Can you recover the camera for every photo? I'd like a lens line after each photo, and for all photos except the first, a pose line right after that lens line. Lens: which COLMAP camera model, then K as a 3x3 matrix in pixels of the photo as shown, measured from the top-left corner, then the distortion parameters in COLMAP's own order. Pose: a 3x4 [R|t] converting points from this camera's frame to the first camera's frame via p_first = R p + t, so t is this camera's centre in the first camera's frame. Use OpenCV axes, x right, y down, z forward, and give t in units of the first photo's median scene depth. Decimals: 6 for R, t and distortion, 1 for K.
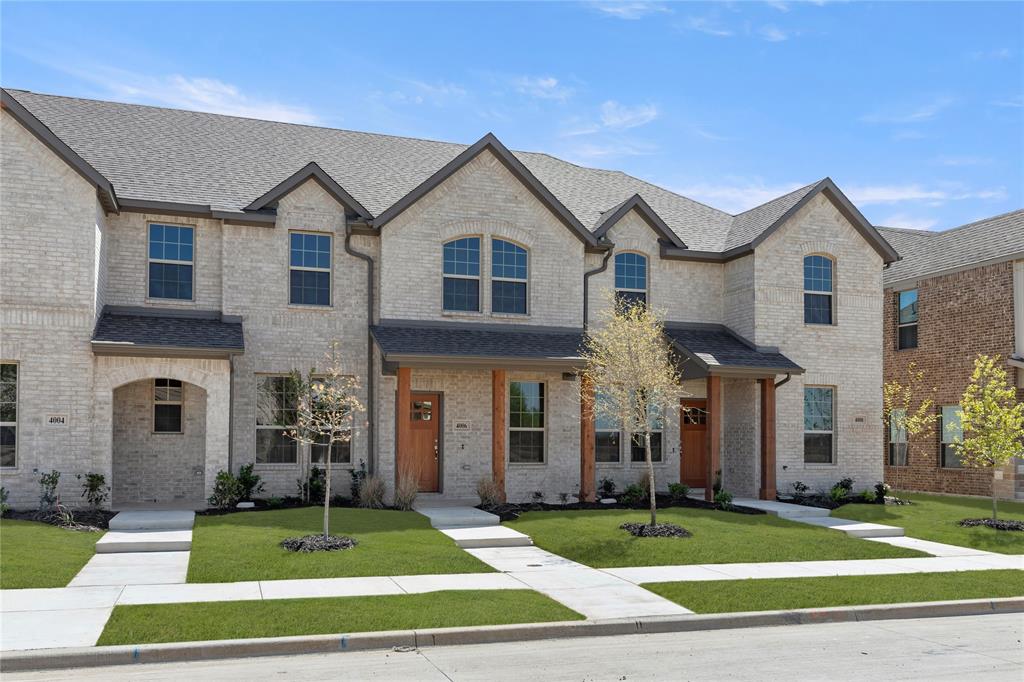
lens RADIAL K [[745.6, 0, 394.1], [0, 745.6, 352.2], [0, 0, 1]] dist [0.003889, 0.003204]
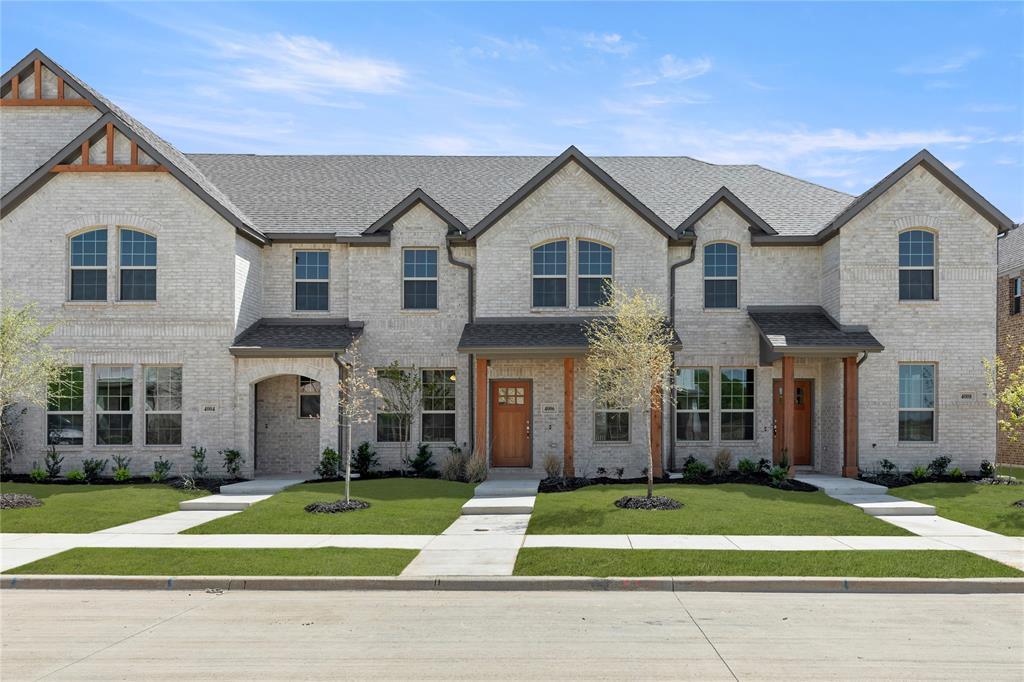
lens RADIAL K [[647.1, 0, 524.4], [0, 647.1, 355.6], [0, 0, 1]] dist [0.005379, -0.000391]
pose [[0.965666, -0.036284, -0.257239, 0.305495], [0.039261, 0.999208, 0.006446, 0.010540], [0.256802, -0.016324, 0.966326, 0.043490]]
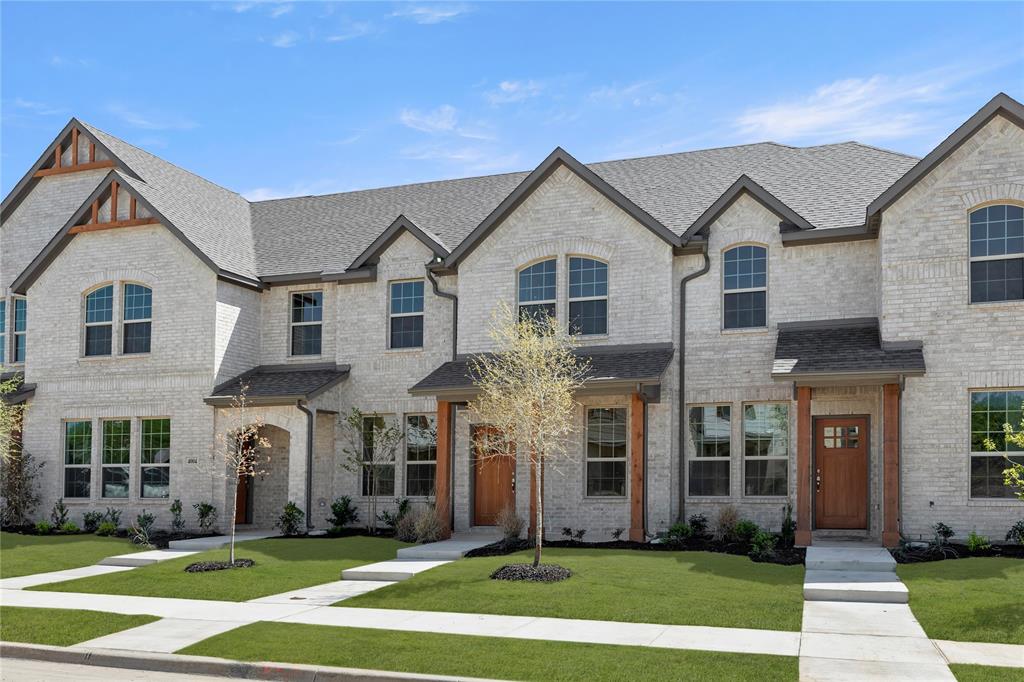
lens RADIAL K [[730.4, 0, 562.3], [0, 730.4, 383.9], [0, 0, 1]] dist [0.006659, 0.001032]
pose [[0.860201, -0.074906, -0.504424, 0.595394], [0.071015, 0.997111, -0.026965, 0.031741], [0.504986, -0.012626, 0.863035, 0.204415]]
